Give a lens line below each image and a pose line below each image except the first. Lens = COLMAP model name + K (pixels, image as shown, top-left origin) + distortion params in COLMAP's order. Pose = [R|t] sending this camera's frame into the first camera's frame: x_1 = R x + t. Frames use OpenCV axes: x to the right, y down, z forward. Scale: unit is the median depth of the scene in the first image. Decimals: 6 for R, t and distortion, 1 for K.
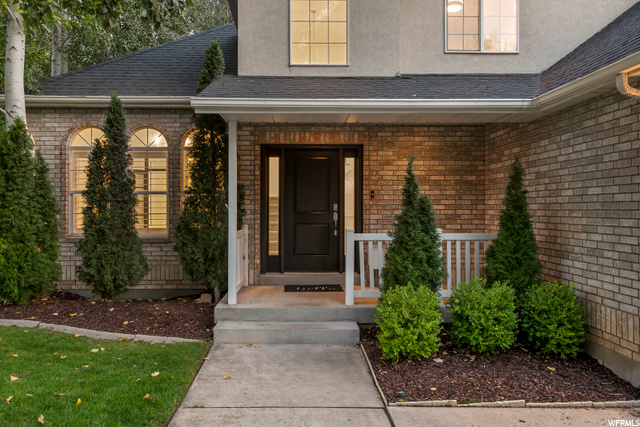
lens RADIAL K [[457.3, 0, 318.7], [0, 457.3, 211.3], [0, 0, 1]] dist [-0.010741, 0.003953]
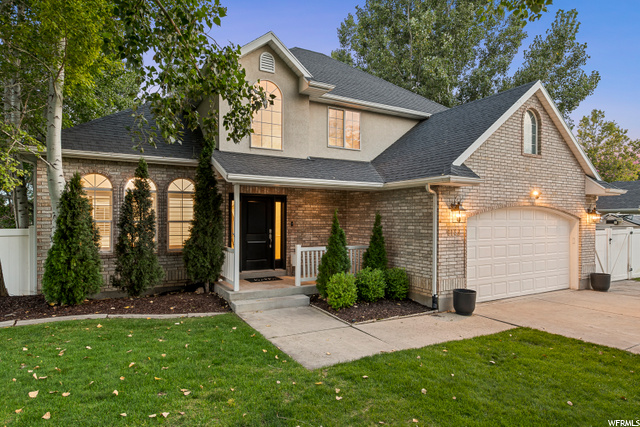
lens RADIAL K [[364.7, 0, 319.5], [0, 364.7, 217.4], [0, 0, 1]] dist [-0.001880, 0.000433]
pose [[0.876240, 0.013548, 0.481684, -0.629851], [-0.008665, 0.999886, -0.012361, -0.060819], [-0.481797, 0.006657, 0.876258, -0.370843]]
